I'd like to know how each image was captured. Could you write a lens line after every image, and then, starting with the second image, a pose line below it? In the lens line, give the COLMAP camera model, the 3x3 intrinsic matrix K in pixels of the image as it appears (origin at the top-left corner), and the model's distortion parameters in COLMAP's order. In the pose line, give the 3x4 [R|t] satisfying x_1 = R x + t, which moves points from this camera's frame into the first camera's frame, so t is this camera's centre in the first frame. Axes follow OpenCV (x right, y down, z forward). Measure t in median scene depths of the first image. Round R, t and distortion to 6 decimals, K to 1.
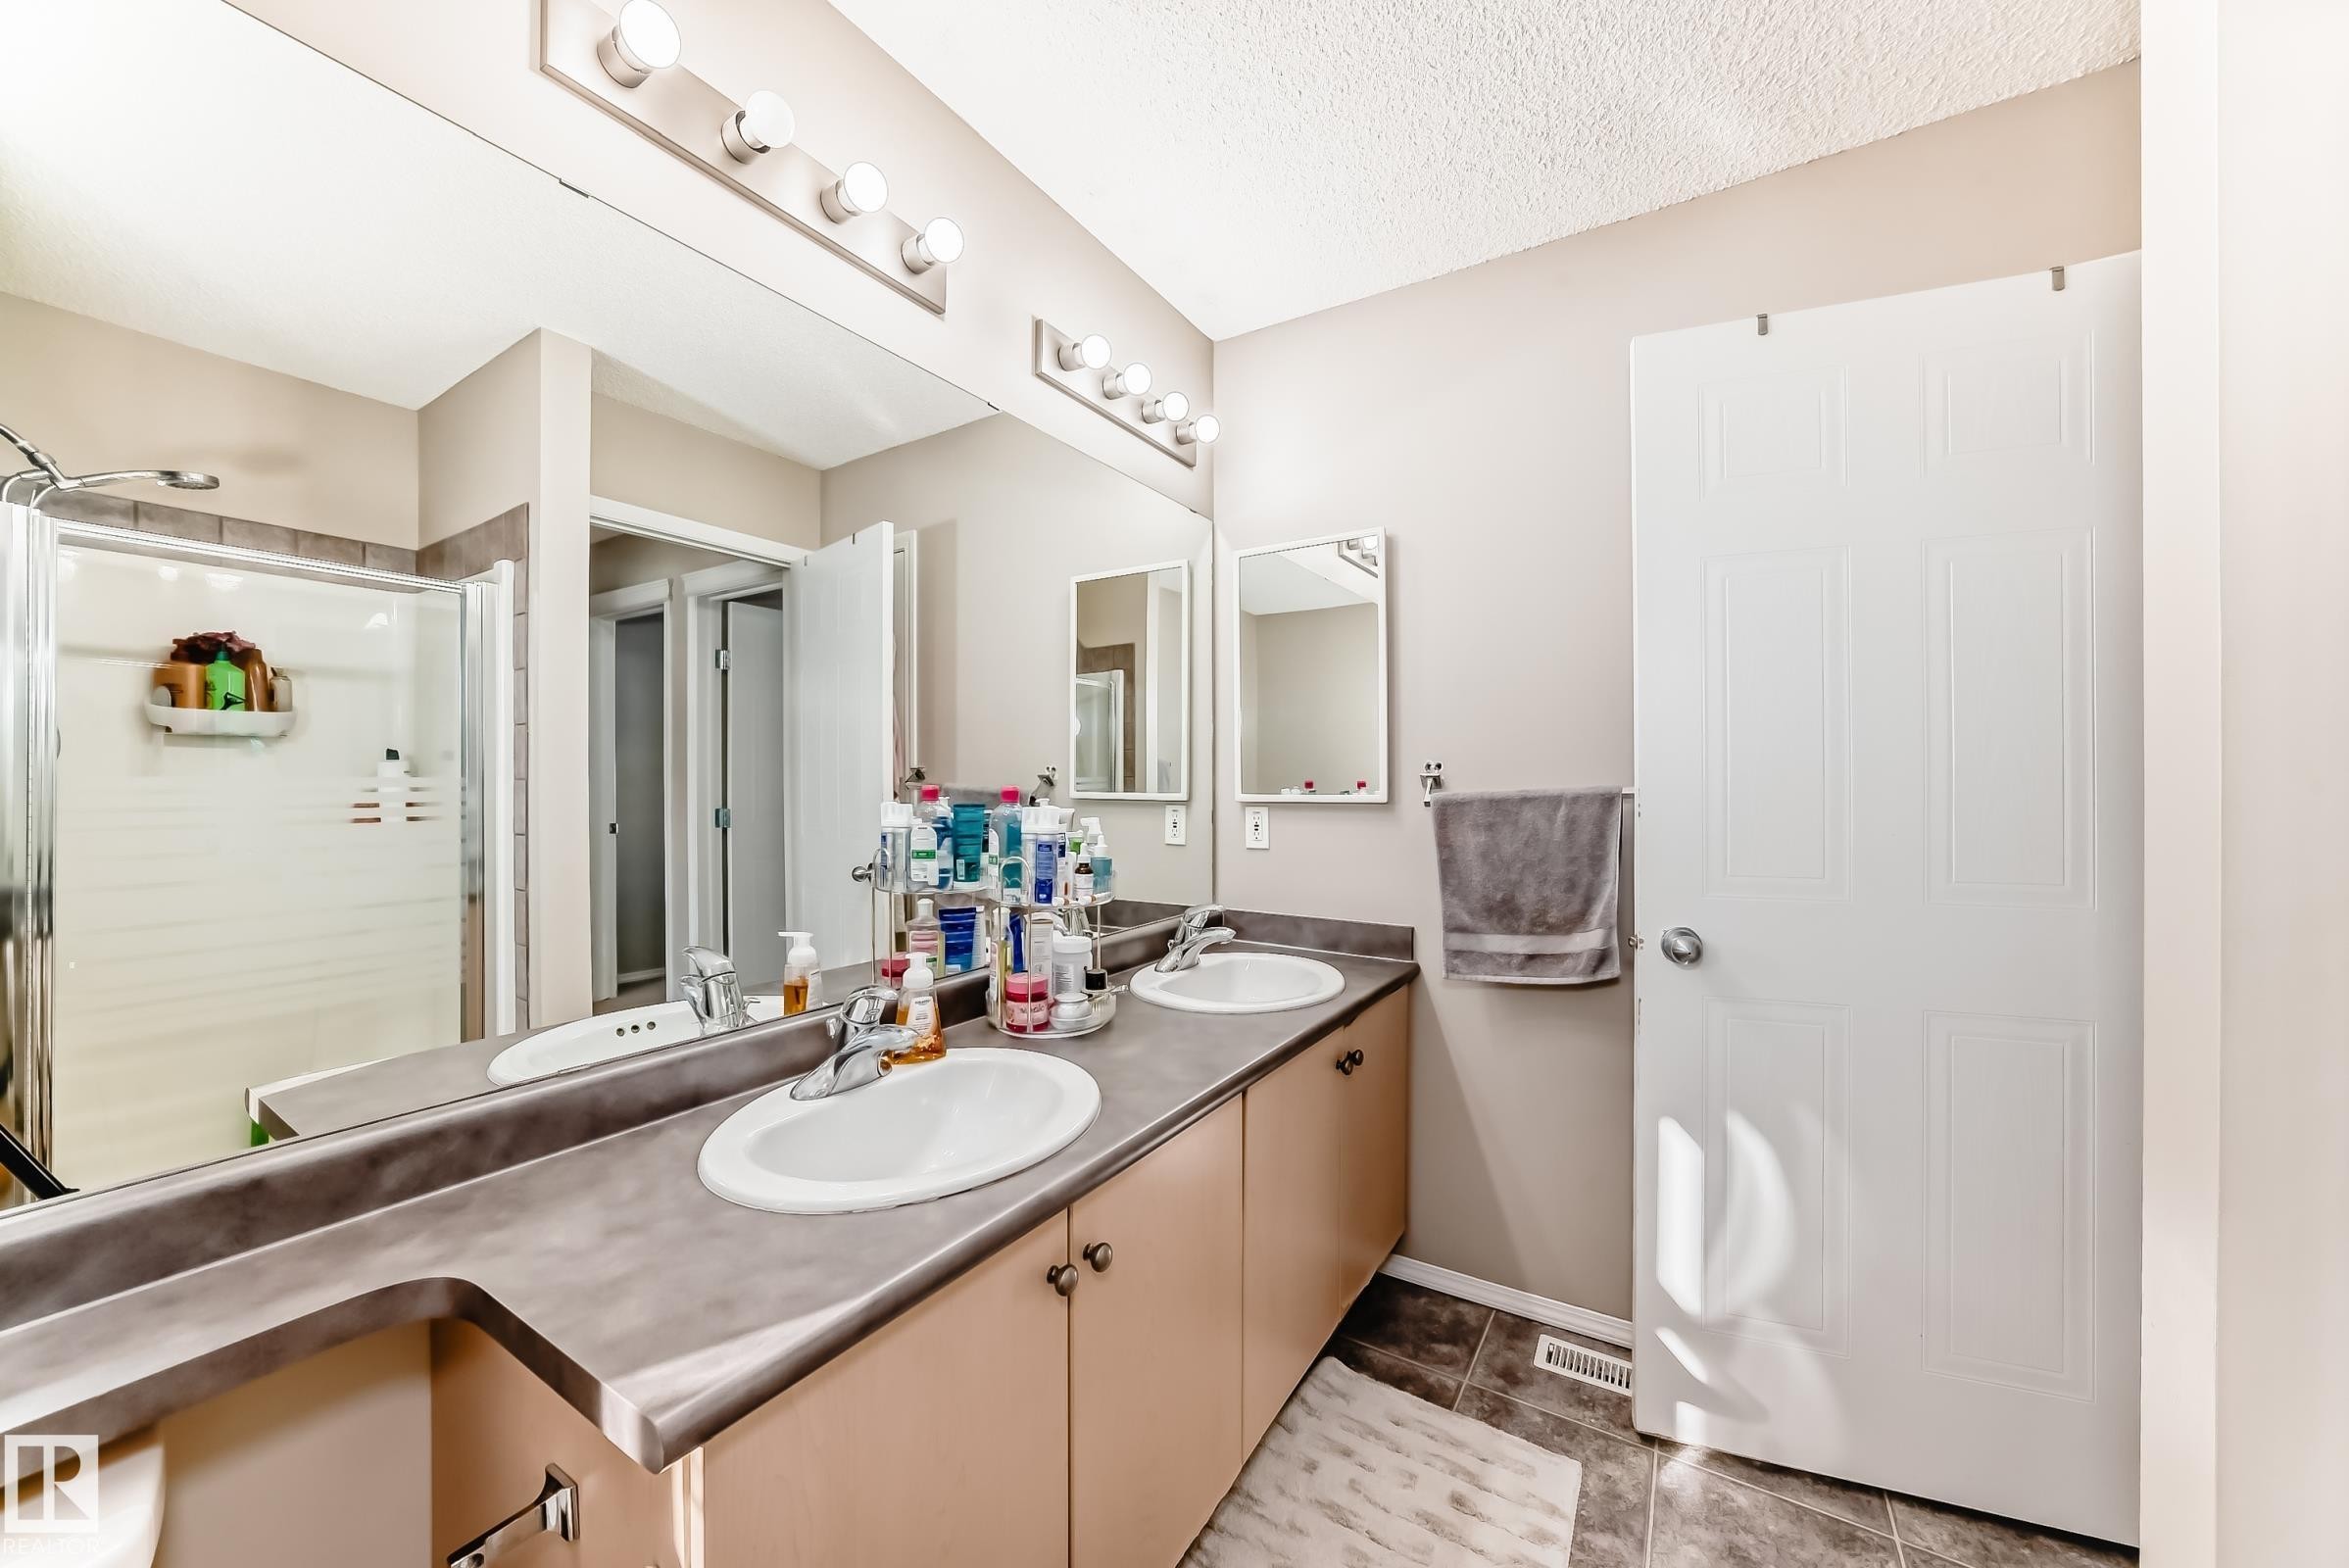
lens RADIAL K [[846.5, 0, 1174.5], [0, 846.5, 784.0], [0, 0, 1]] dist [-0.026241, 0.007222]
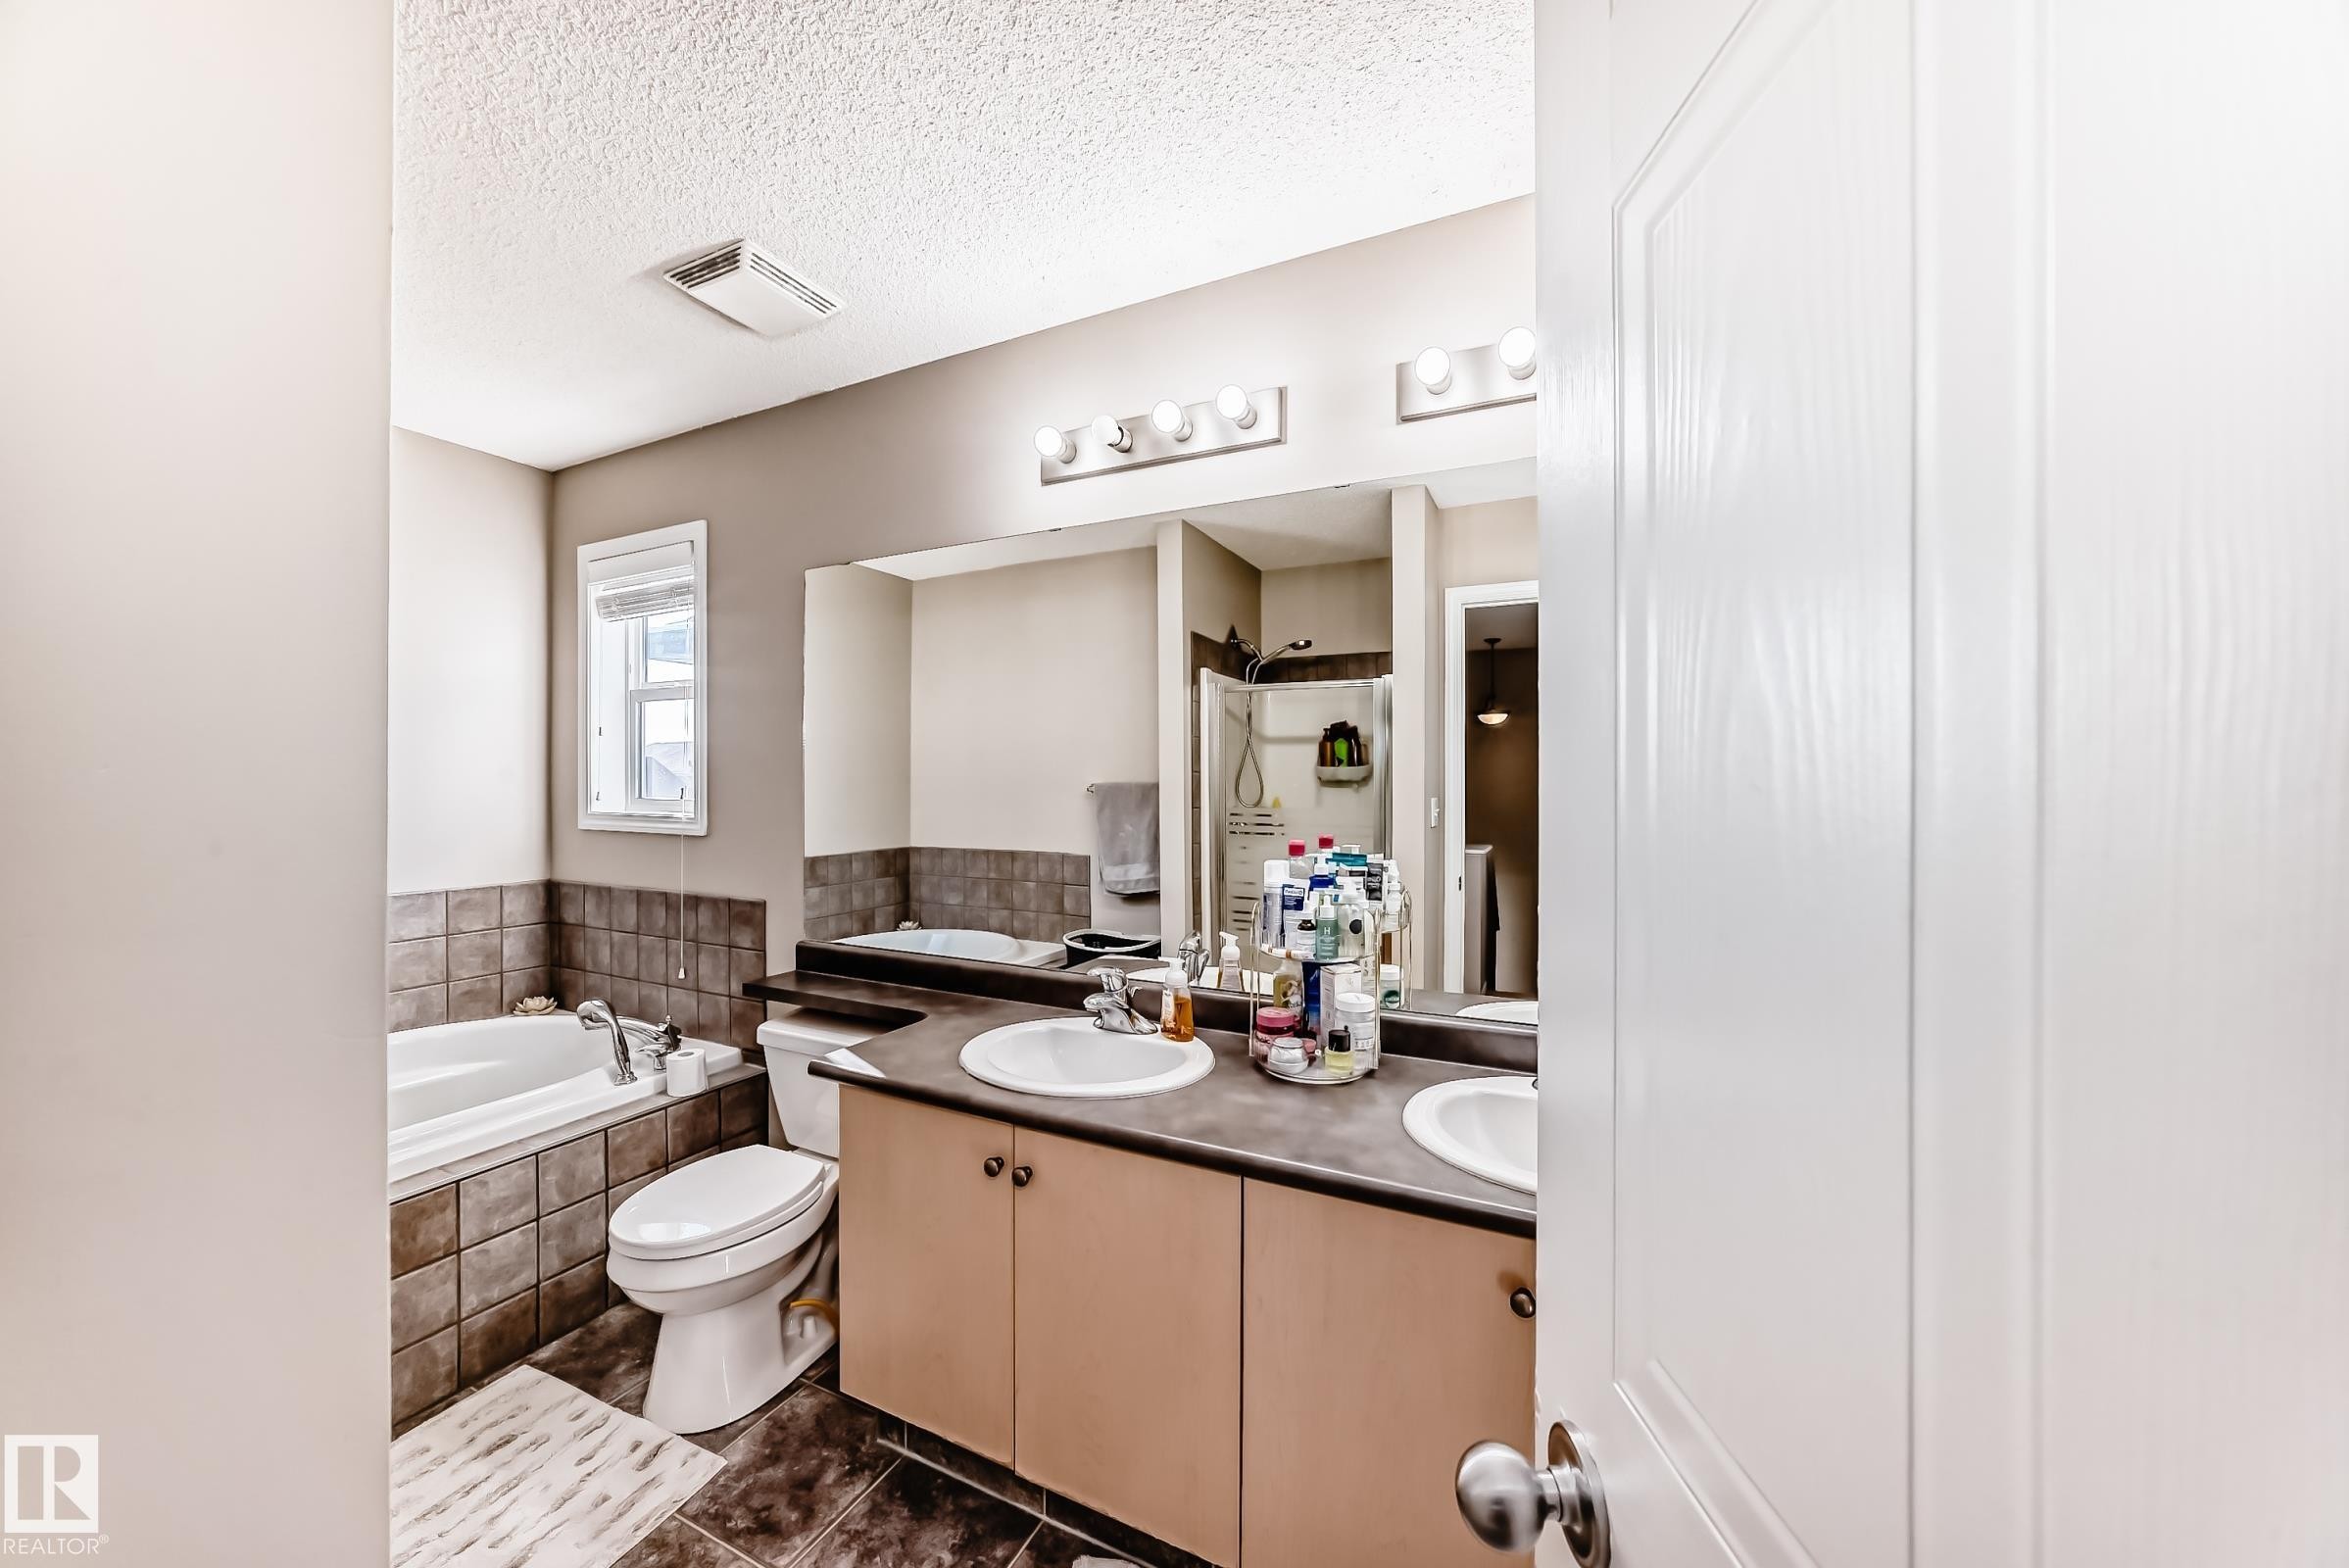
lens RADIAL K [[846.5, 0, 1174.5], [0, 846.5, 784.0], [0, 0, 1]] dist [-0.026241, 0.007222]
pose [[0.101817, -0.003592, -0.994797, 0.900117], [-0.005630, 0.999975, -0.004187, -0.066823], [0.994787, 0.006027, 0.101794, 0.728742]]
